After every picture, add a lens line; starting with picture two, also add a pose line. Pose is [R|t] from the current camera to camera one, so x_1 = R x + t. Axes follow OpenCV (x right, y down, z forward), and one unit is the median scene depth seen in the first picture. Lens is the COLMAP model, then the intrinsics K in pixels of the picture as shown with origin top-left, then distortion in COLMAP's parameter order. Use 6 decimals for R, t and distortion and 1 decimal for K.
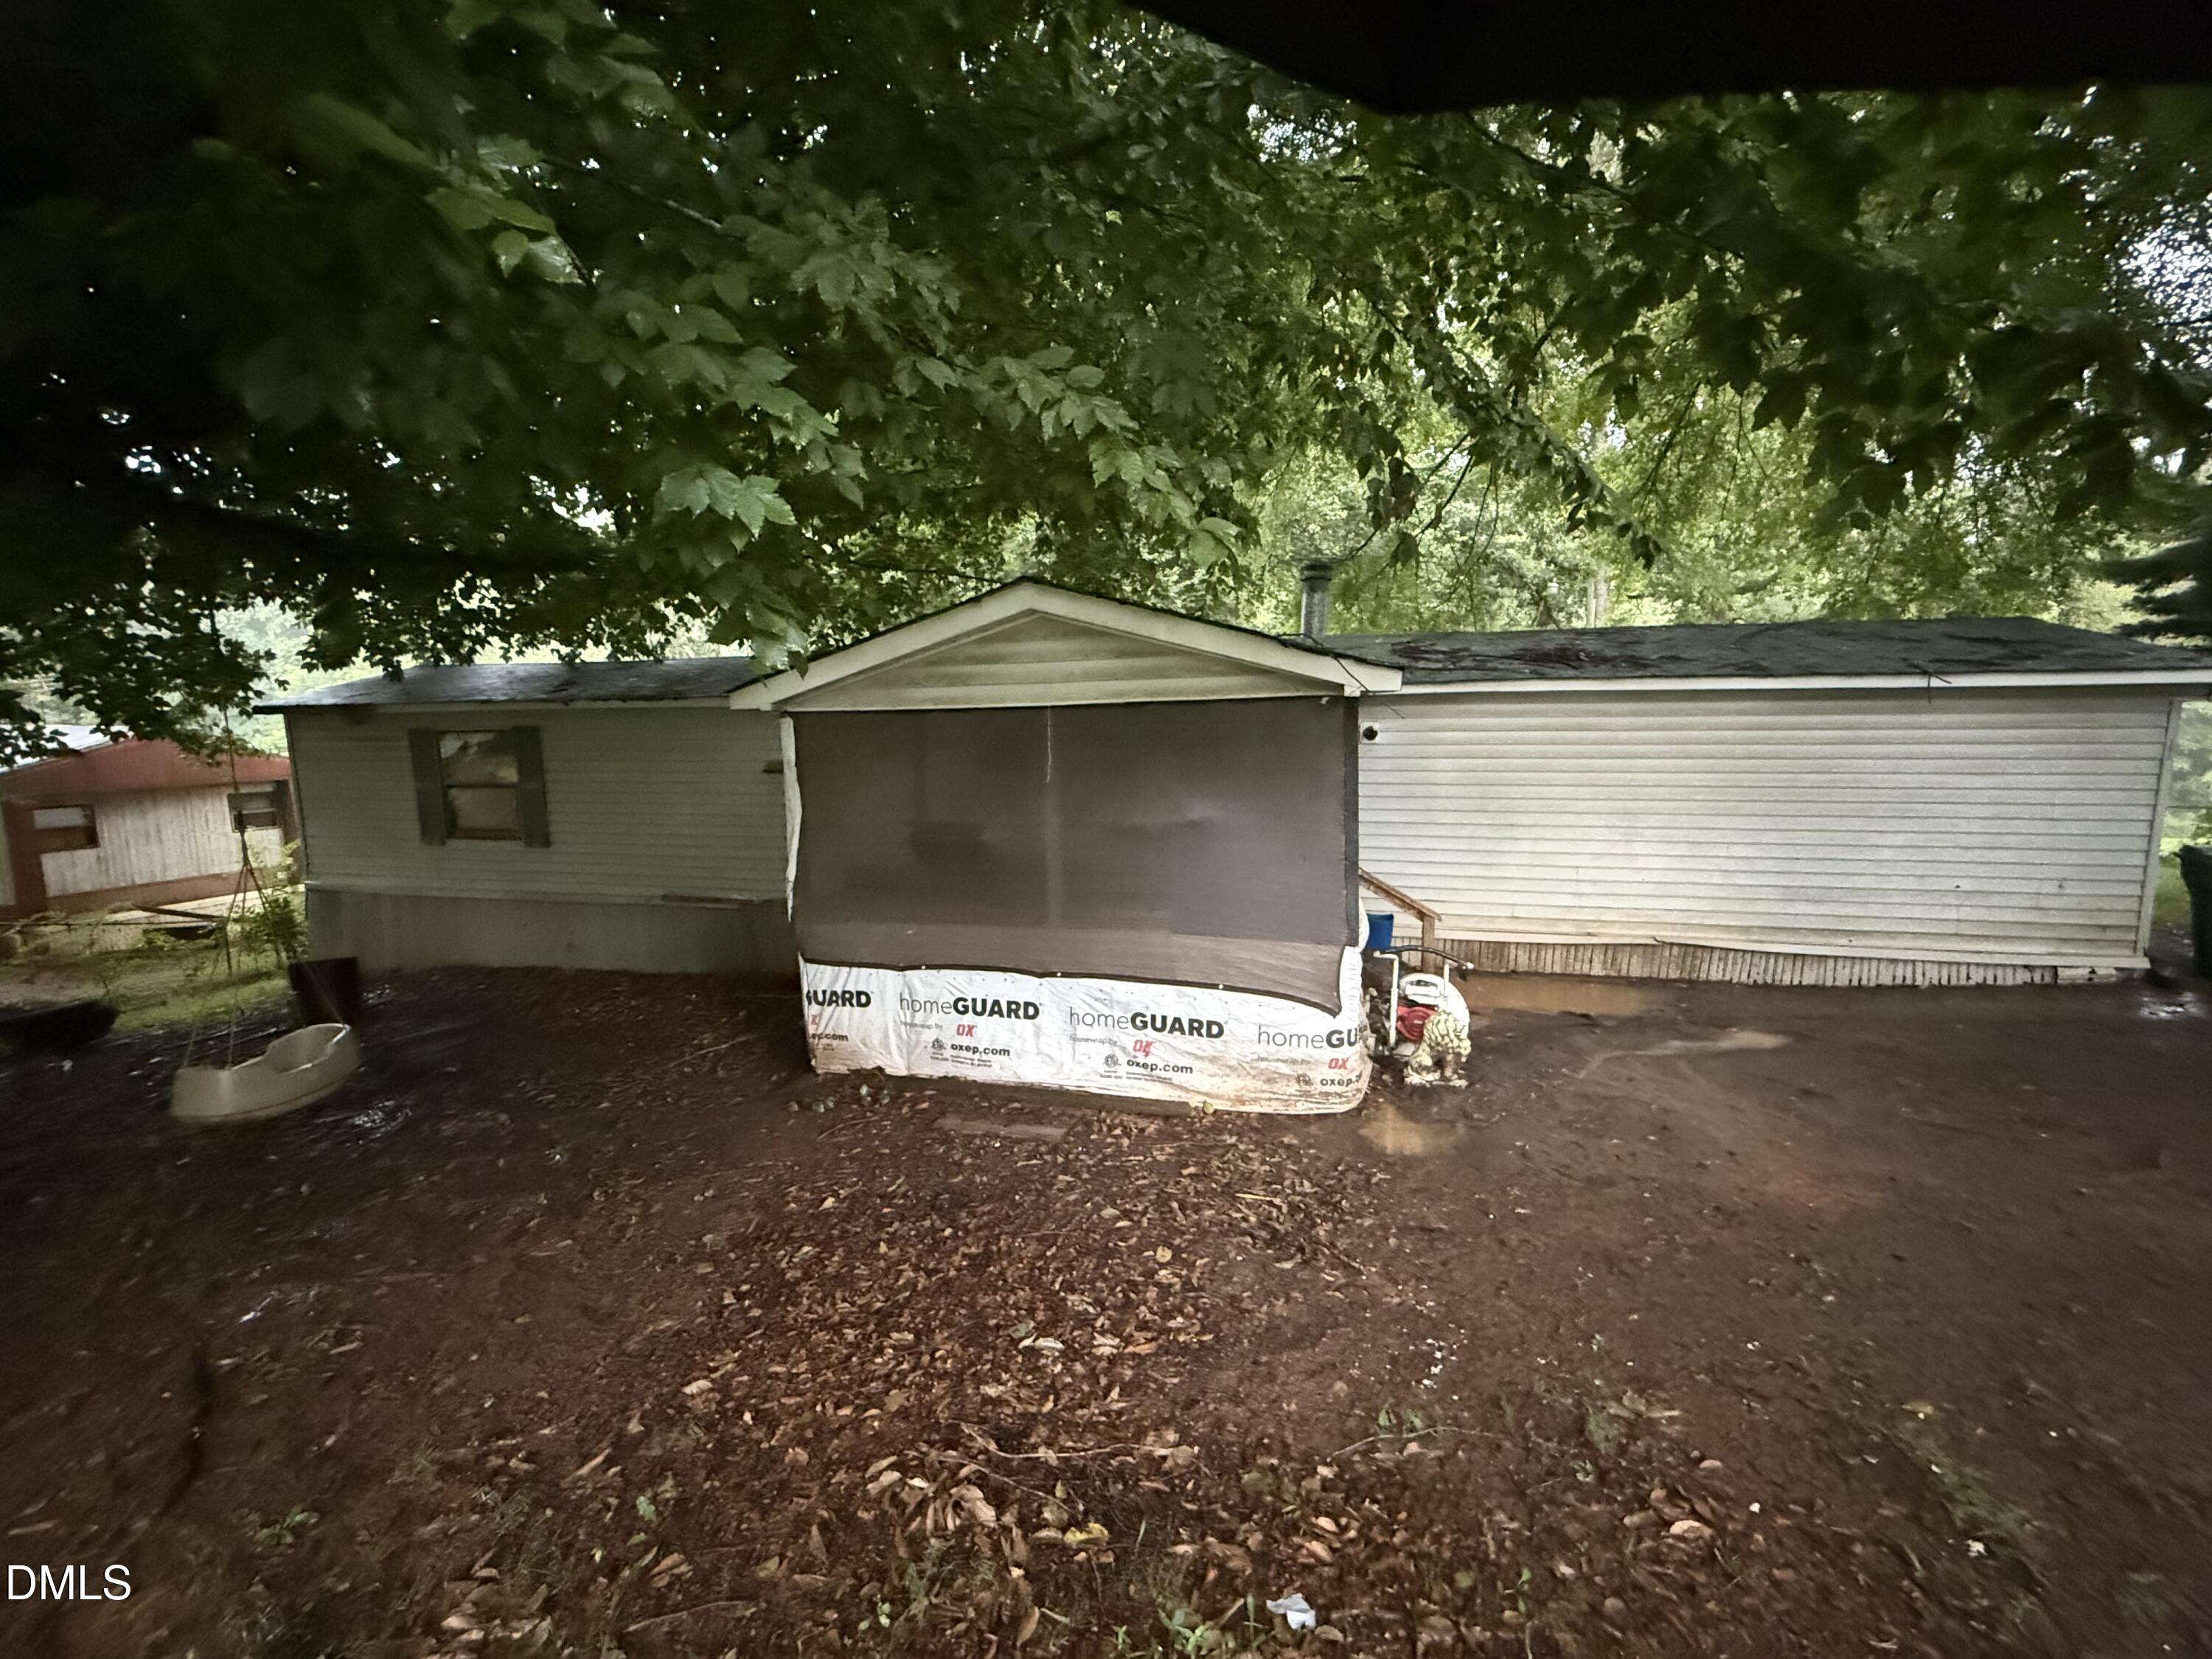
lens RADIAL K [[885.8, 0, 1106.2], [0, 885.8, 830.0], [0, 0, 1]] dist [0.002437, 0.000038]
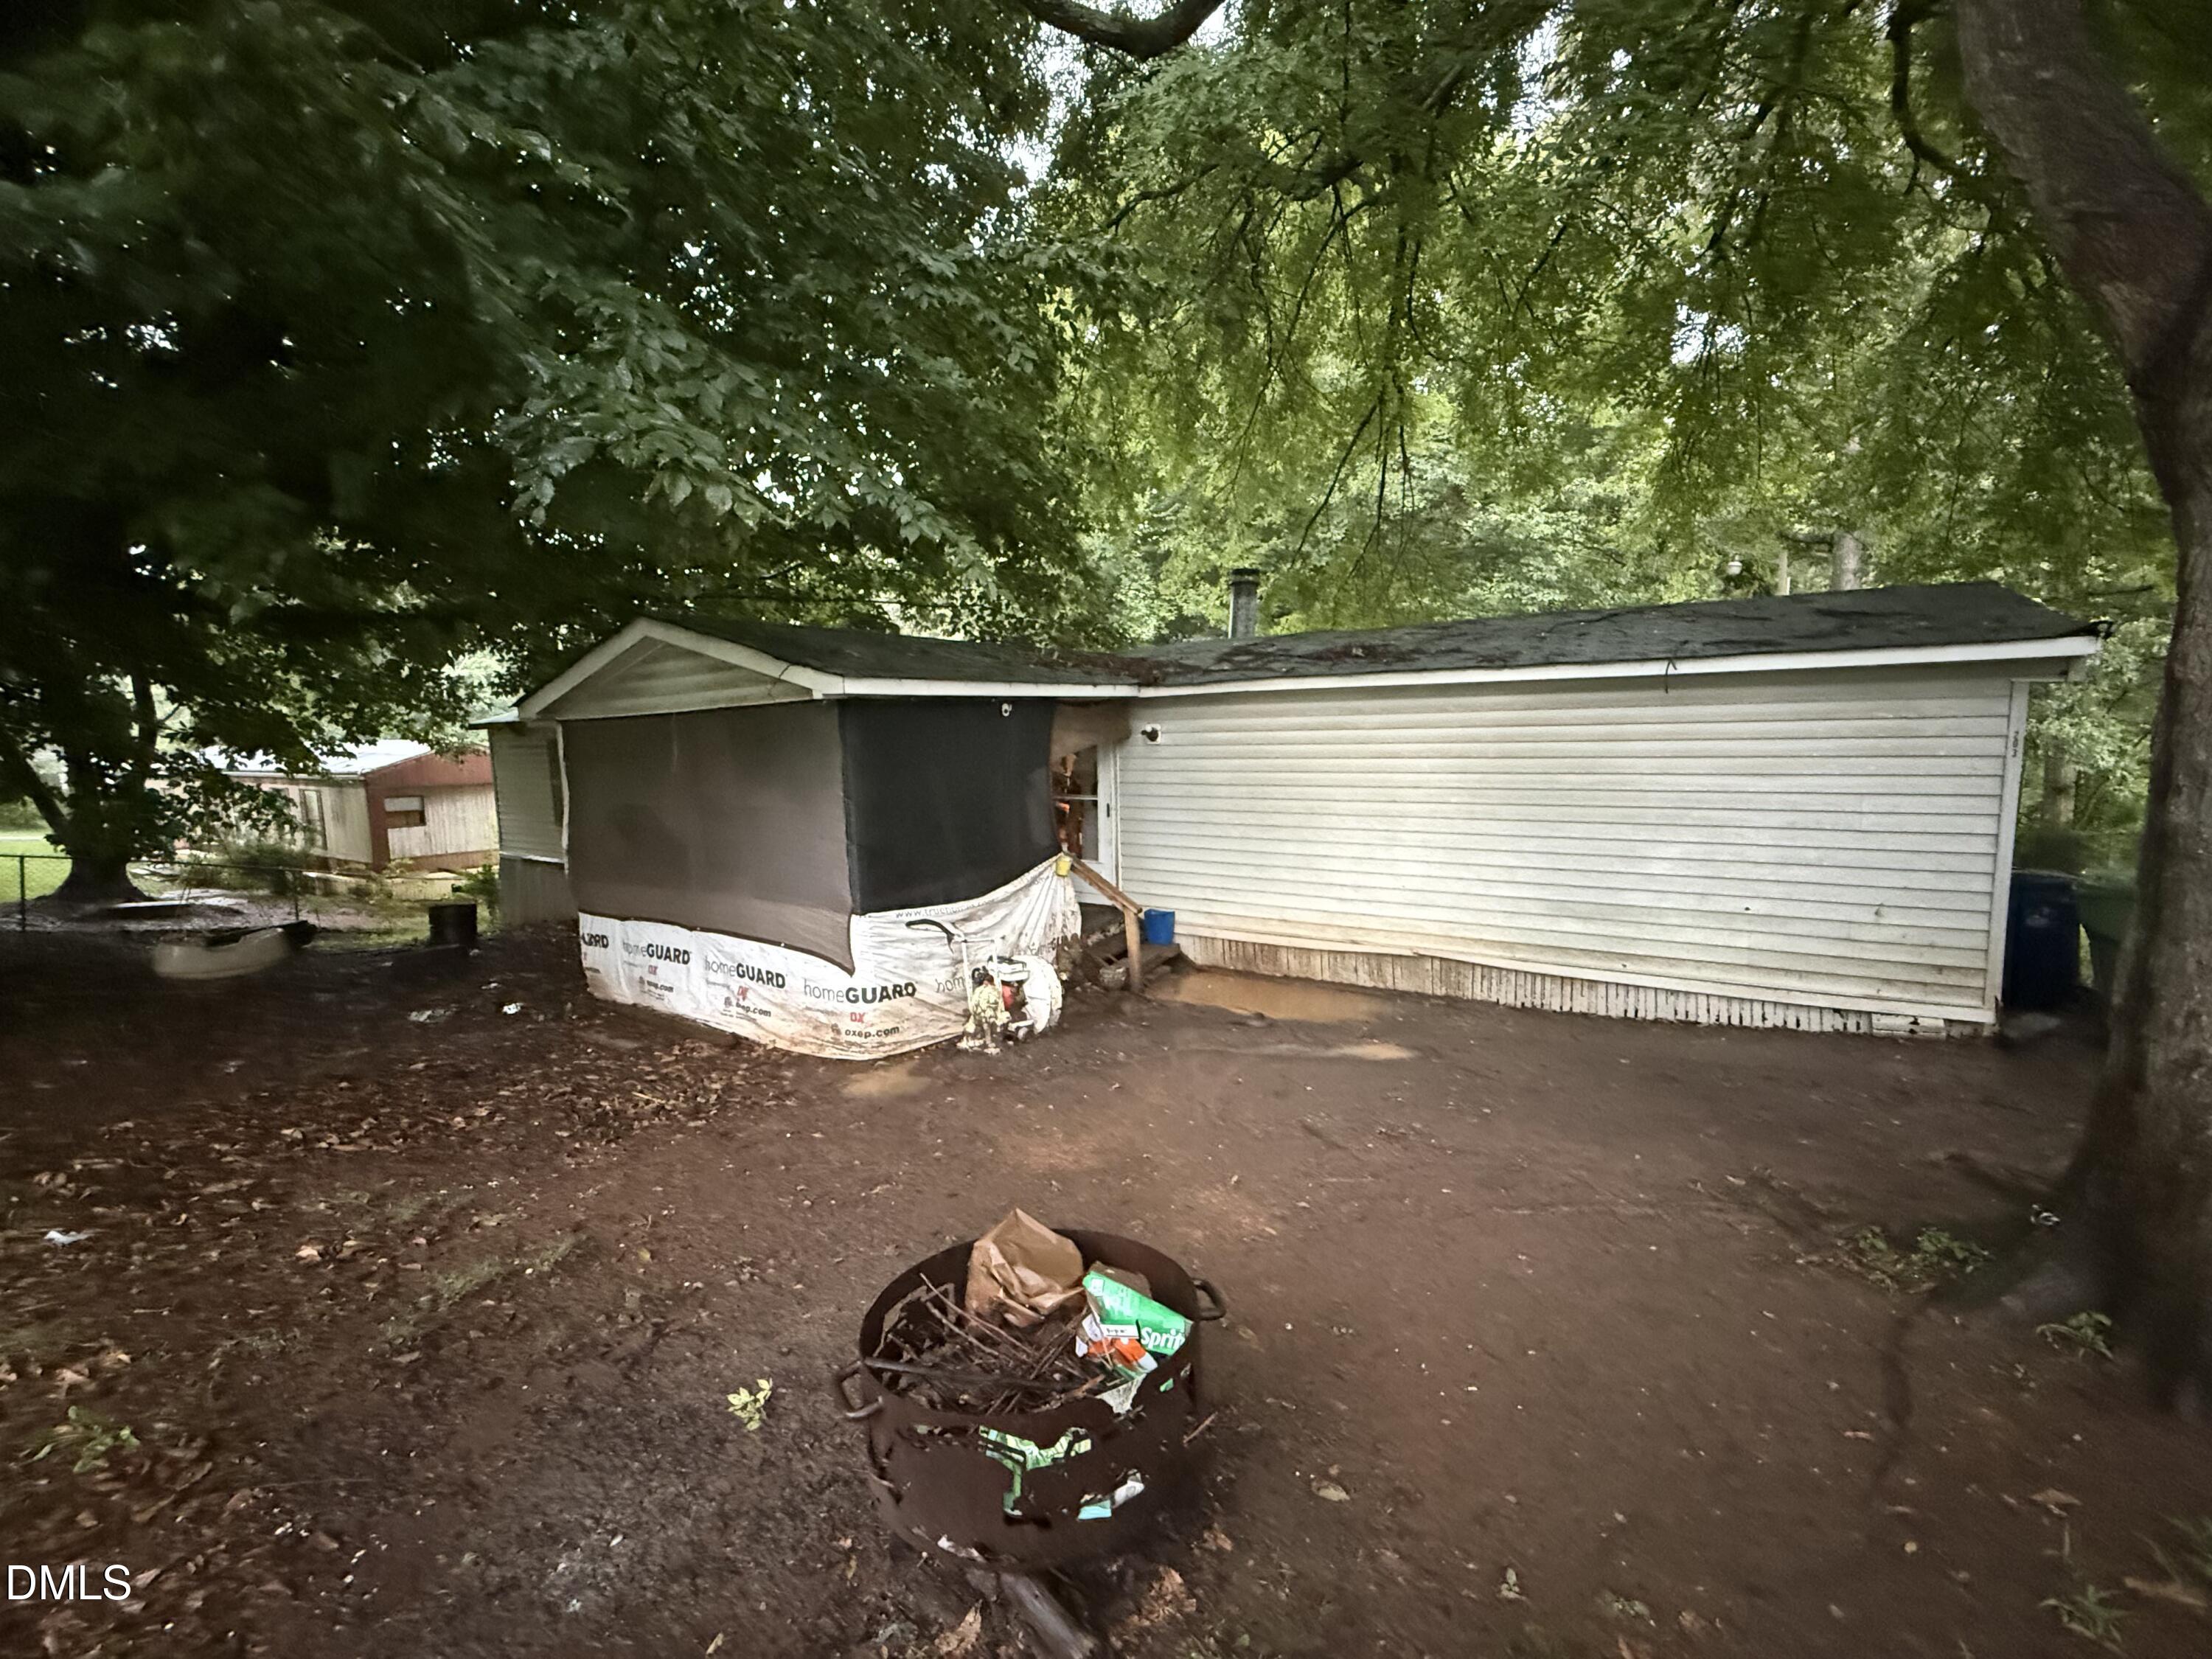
lens RADIAL K [[885.8, 0, 1087.2], [0, 885.8, 828.2], [0, 0, 1]] dist [0.002437, 0.000038]
pose [[0.946936, 0.024666, -0.320475, 0.636254], [-0.029467, 0.999514, -0.010139, 0.014300], [0.320070, 0.019044, 0.947203, -0.000945]]
